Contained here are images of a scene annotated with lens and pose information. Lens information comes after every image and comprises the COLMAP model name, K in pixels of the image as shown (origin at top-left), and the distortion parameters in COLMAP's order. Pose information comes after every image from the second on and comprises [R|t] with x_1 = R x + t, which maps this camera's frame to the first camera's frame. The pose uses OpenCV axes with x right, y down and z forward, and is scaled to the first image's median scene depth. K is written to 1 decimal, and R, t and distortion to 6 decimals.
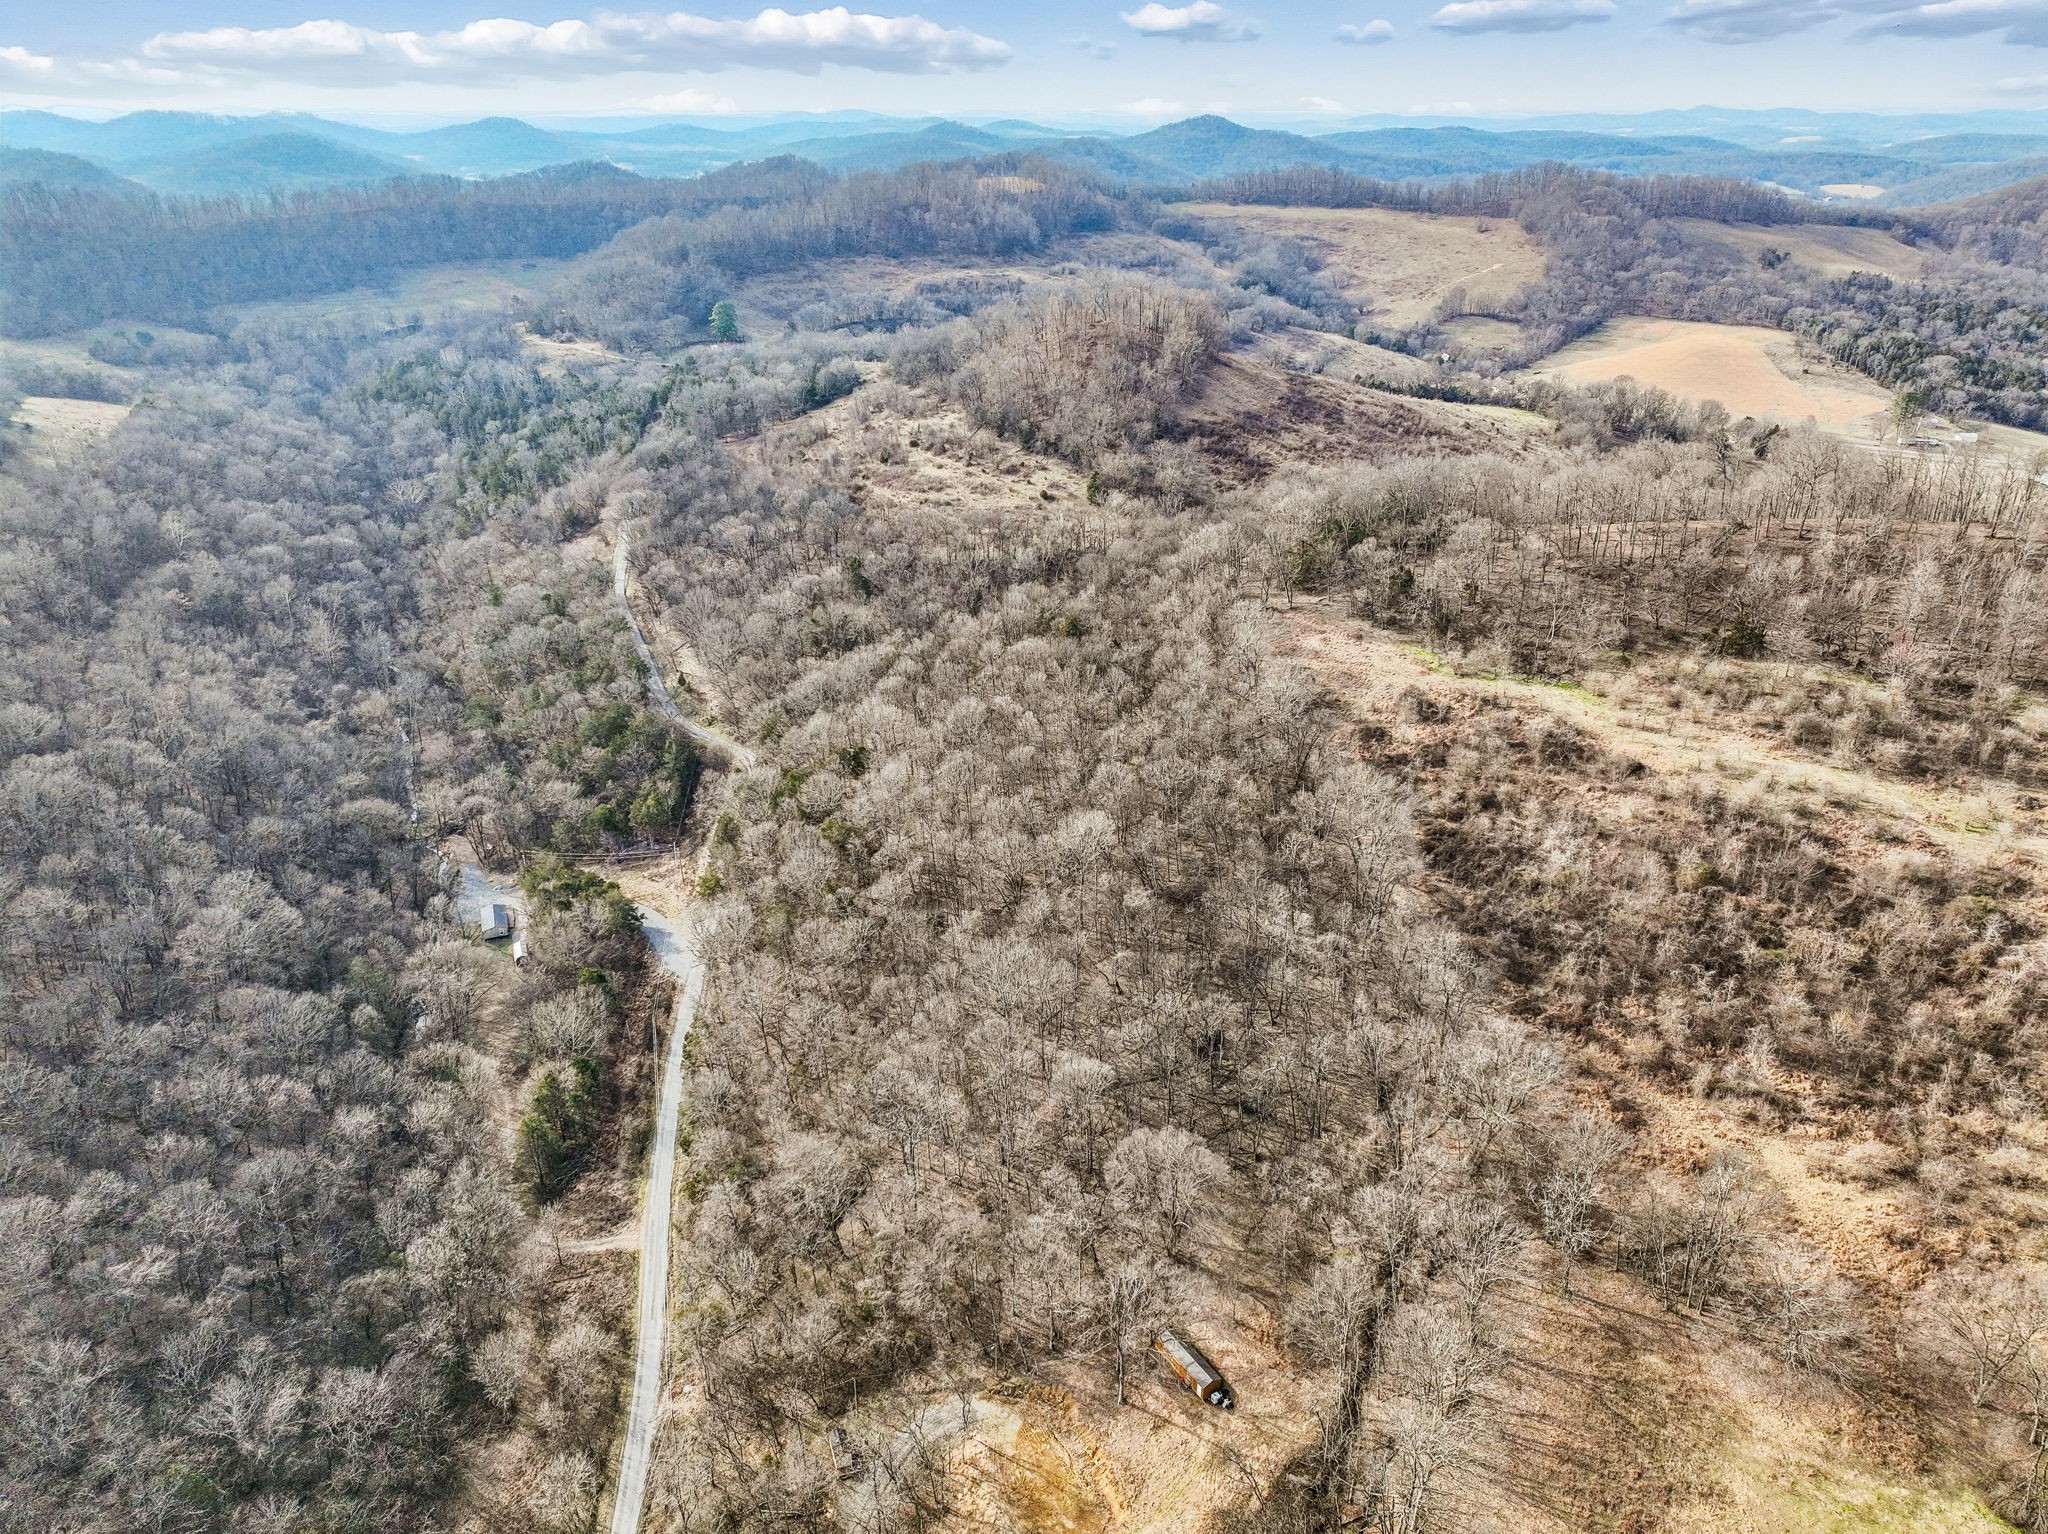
lens RADIAL K [[1476.2, 0, 1024.0], [0, 1476.2, 767.0], [0, 0, 1]] dist [-0.006339, 0.018877]
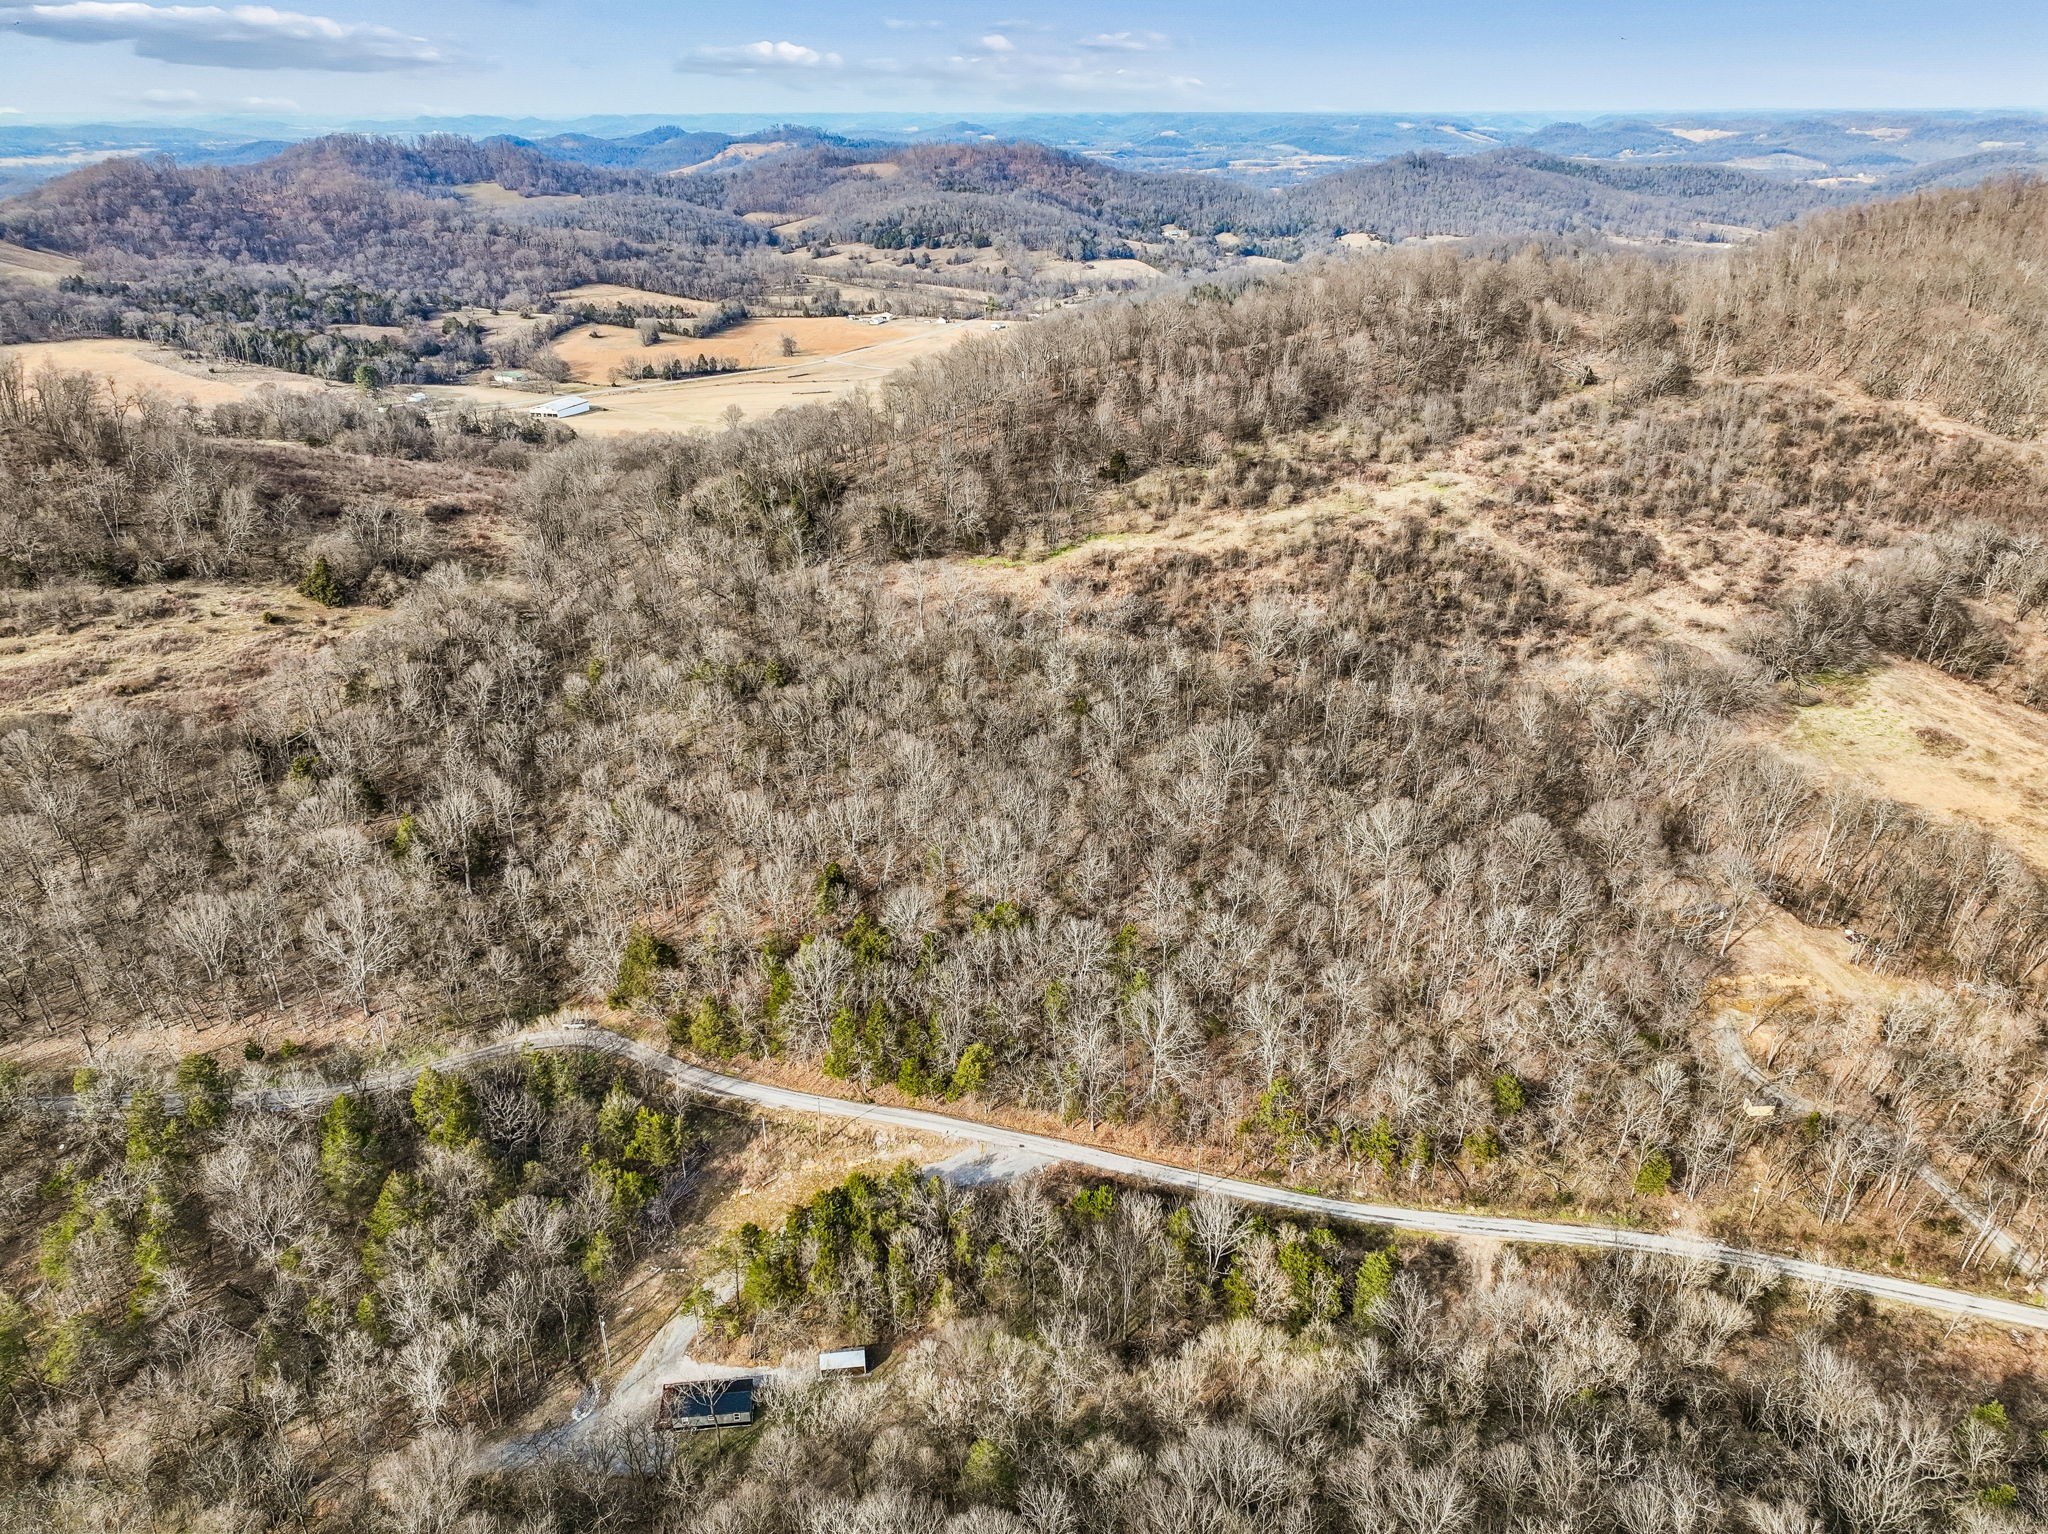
lens RADIAL K [[1444.0, 0, 1024.0], [0, 1444.0, 767.0], [0, 0, 1]] dist [-0.008514, 0.023917]
pose [[0.241489, -0.401664, 0.883374, -0.383667], [0.401650, 0.870052, 0.285808, -0.122921], [-0.883380, 0.285788, 0.371436, 0.305616]]
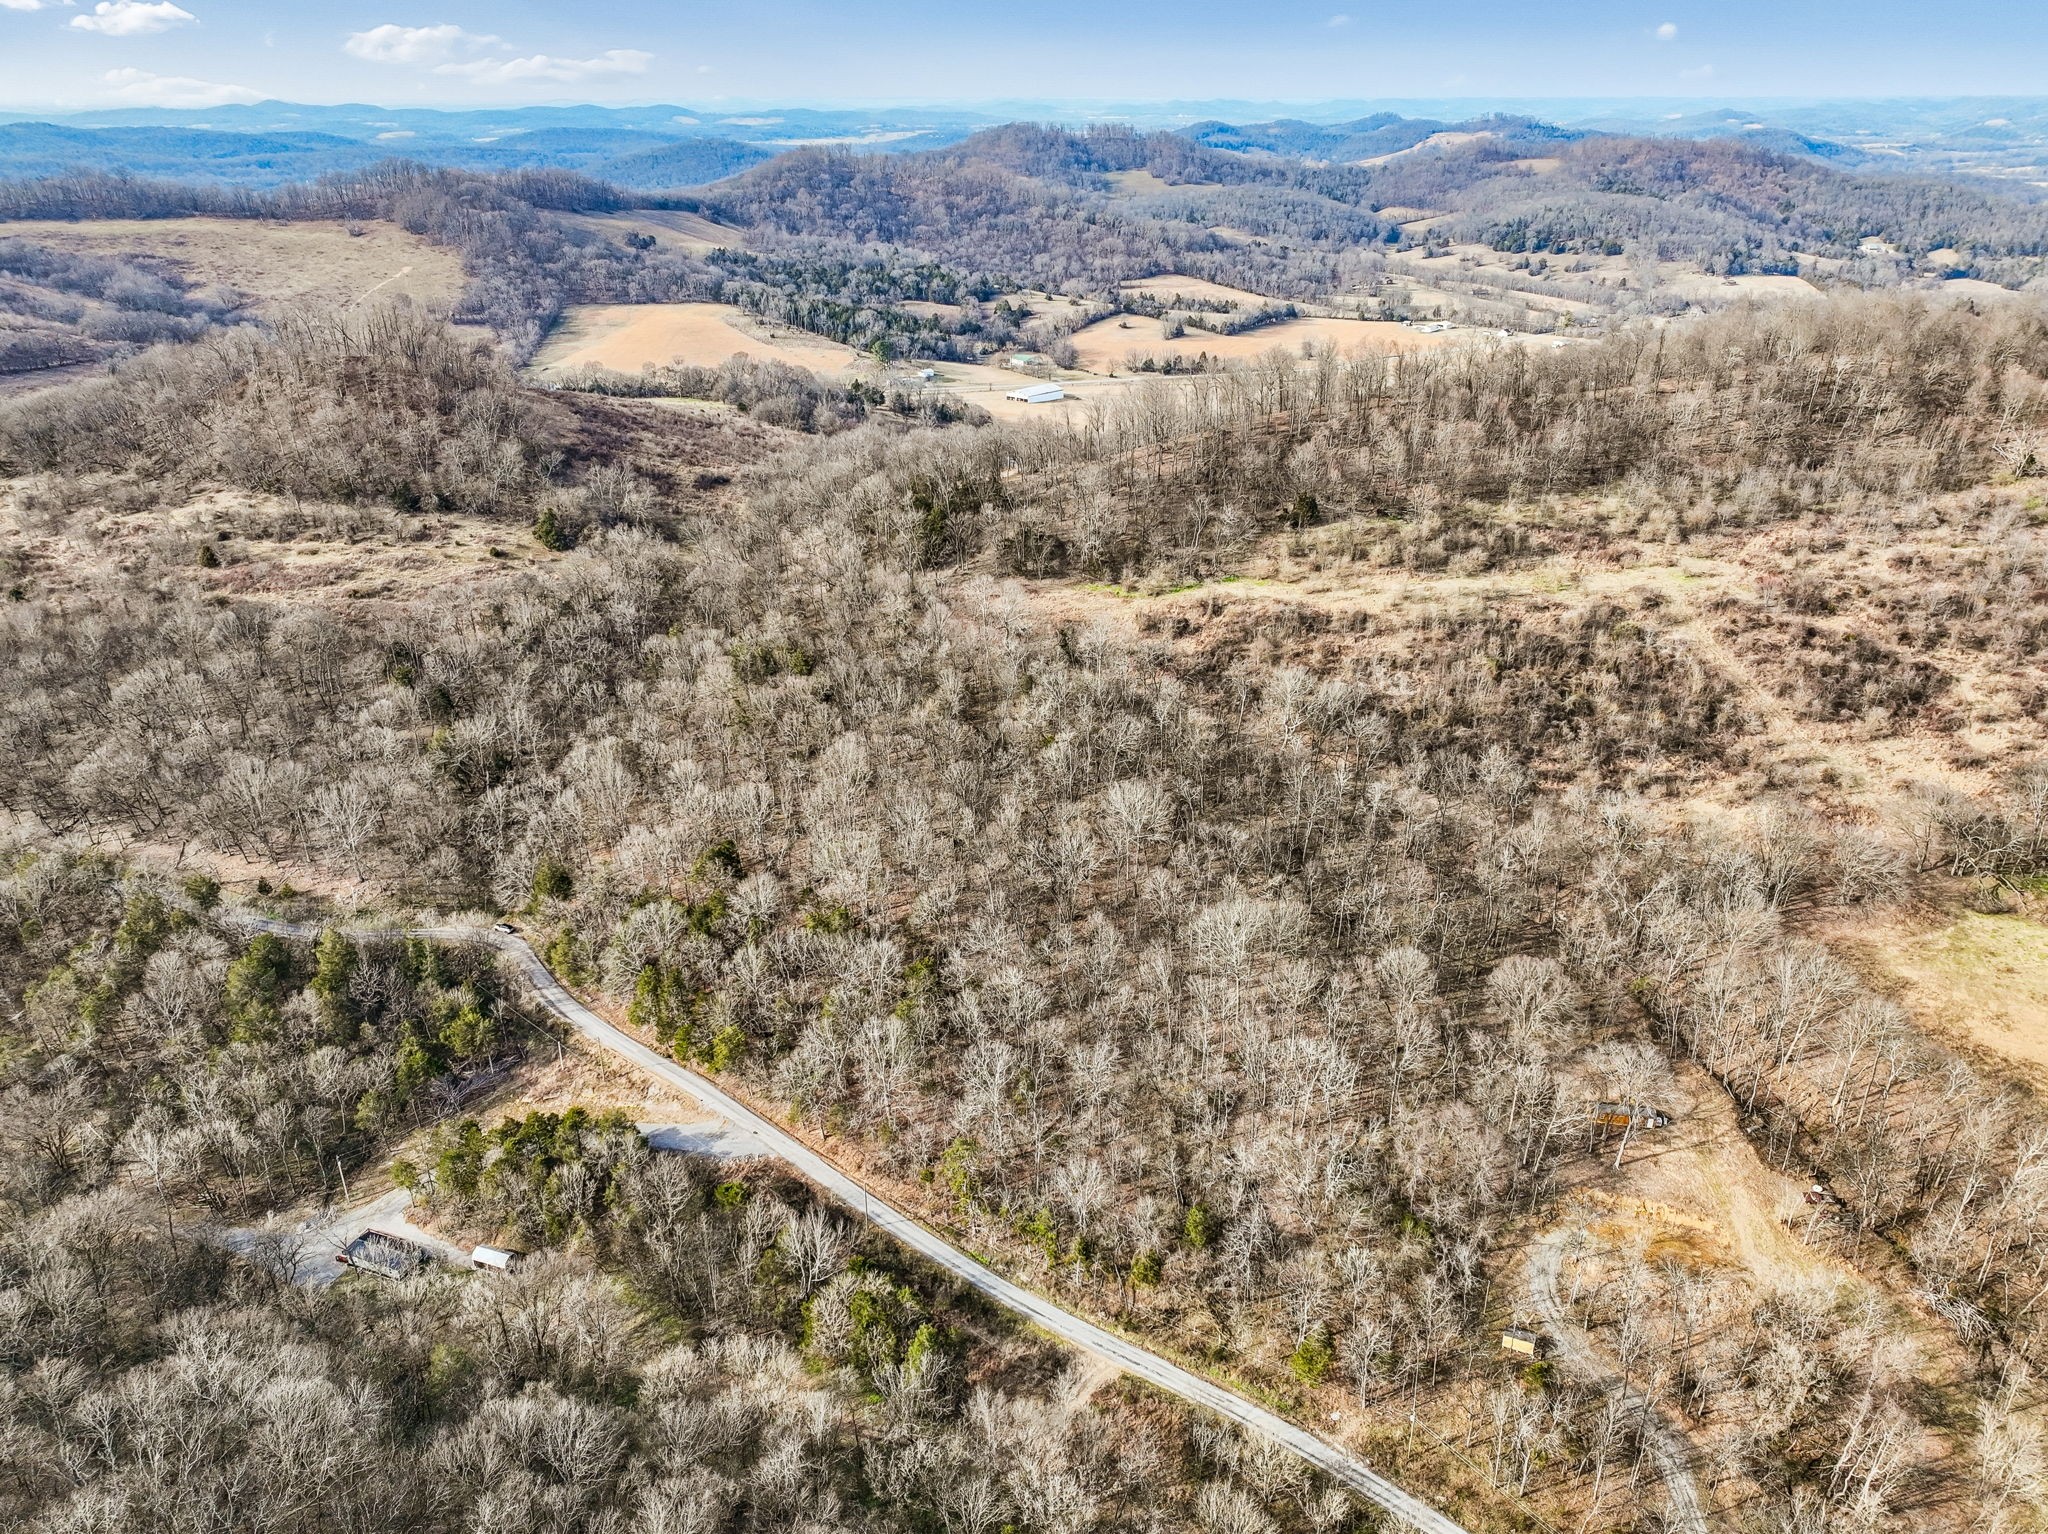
lens RADIAL K [[1476.2, 0, 1024.0], [0, 1476.2, 767.0], [0, 0, 1]] dist [-0.006339, 0.018877]
pose [[0.646891, -0.314855, 0.694550, -0.299932], [0.312992, 0.940158, 0.134680, -0.059964], [-0.695391, 0.130265, 0.706726, 0.130396]]
